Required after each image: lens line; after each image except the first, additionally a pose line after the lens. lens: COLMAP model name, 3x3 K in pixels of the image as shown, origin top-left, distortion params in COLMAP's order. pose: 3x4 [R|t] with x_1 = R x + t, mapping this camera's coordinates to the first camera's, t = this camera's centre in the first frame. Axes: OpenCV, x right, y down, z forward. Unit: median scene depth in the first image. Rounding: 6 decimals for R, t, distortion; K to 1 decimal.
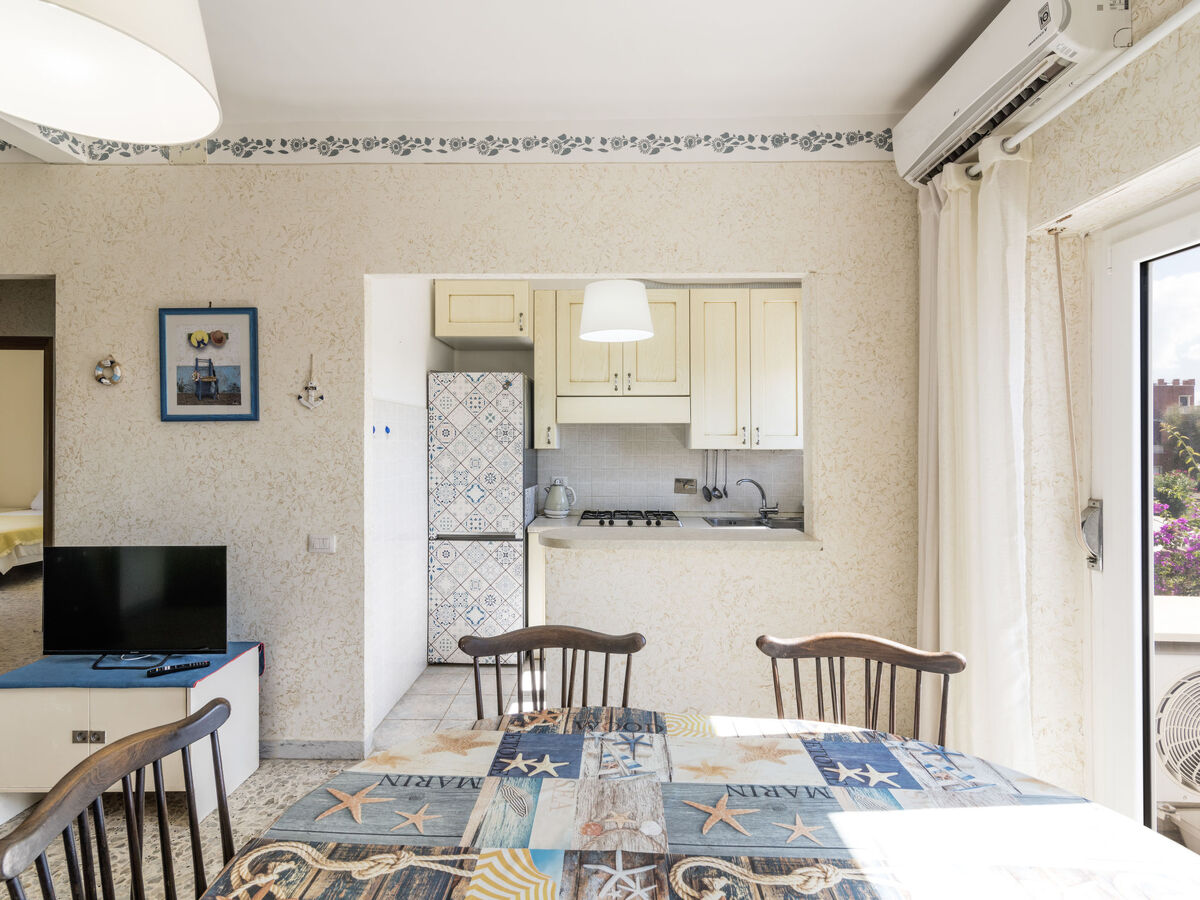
lens RADIAL K [[644.3, 0, 603.5], [0, 644.3, 446.5], [0, 0, 1]] dist [0.016408, -0.000824]
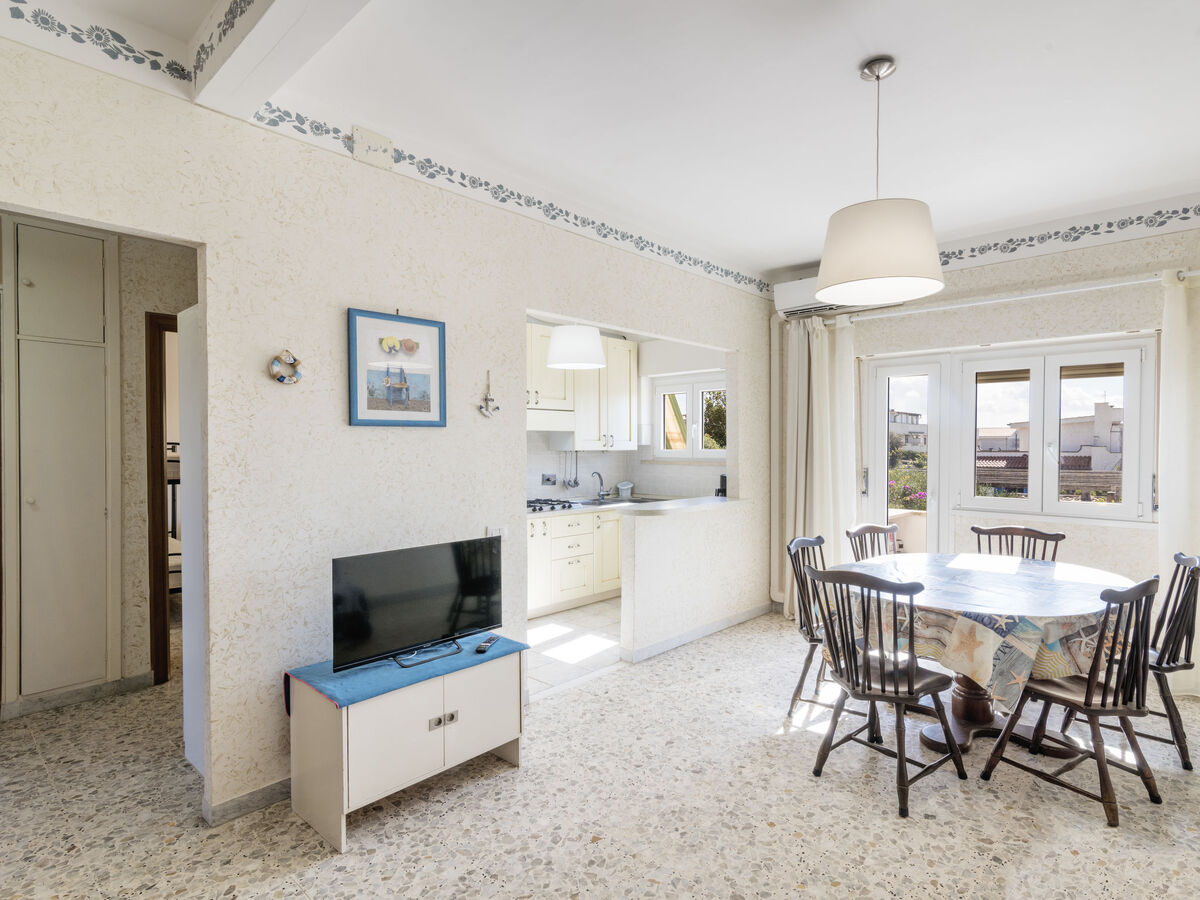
lens RADIAL K [[607.0, 0, 709.7], [0, 607.0, 465.9], [0, 0, 1]] dist [0.014266, -0.000233]
pose [[0.612250, -0.030075, 0.790092, -1.071752], [0.009860, 0.999489, 0.030406, -0.001253], [-0.790603, -0.010826, 0.612233, 0.023256]]
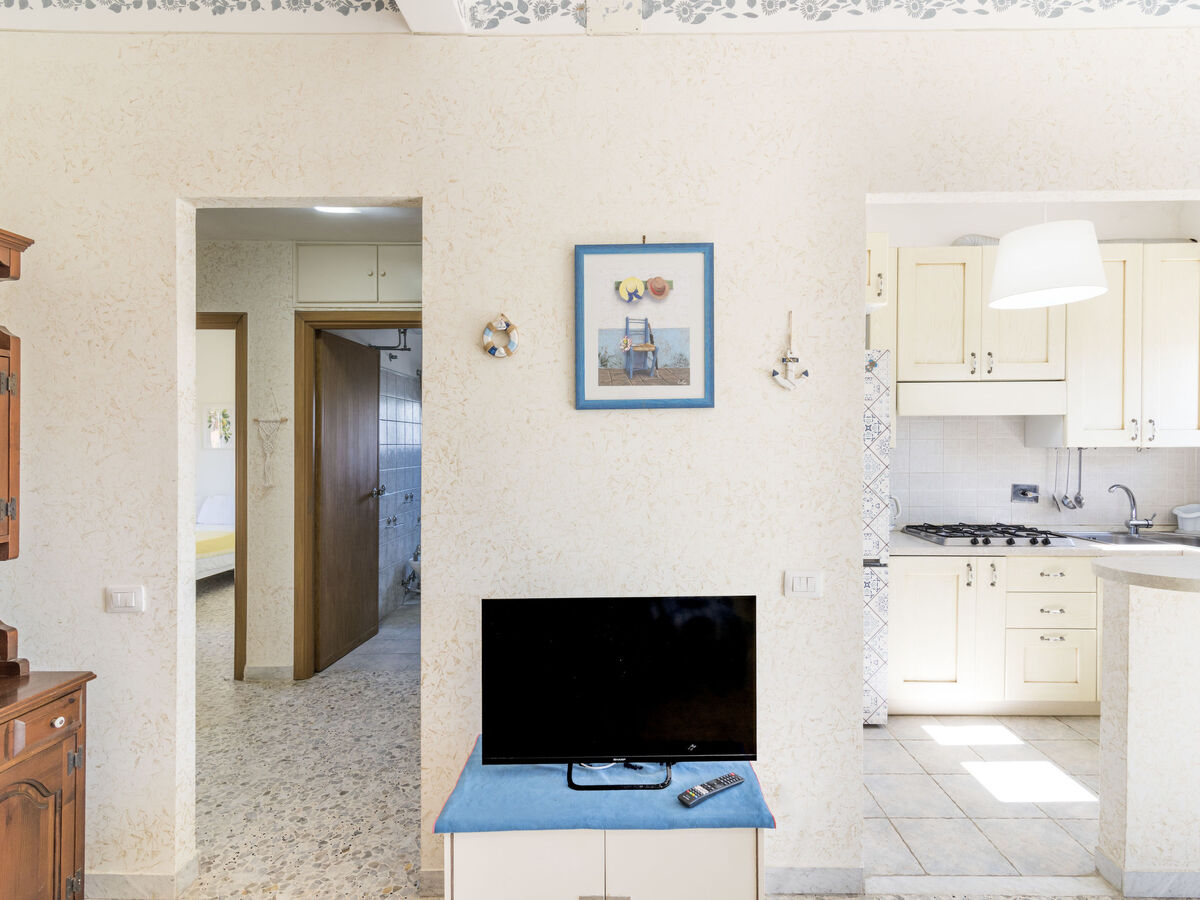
lens RADIAL K [[671.2, 0, 661.2], [0, 671.2, 453.3], [0, 0, 1]] dist [0.014661, 0.000151]
pose [[0.999881, -0.007002, 0.013761, -0.600354], [0.006906, 0.999951, 0.007024, 0.003611], [-0.013810, -0.006928, 0.999881, 0.283887]]
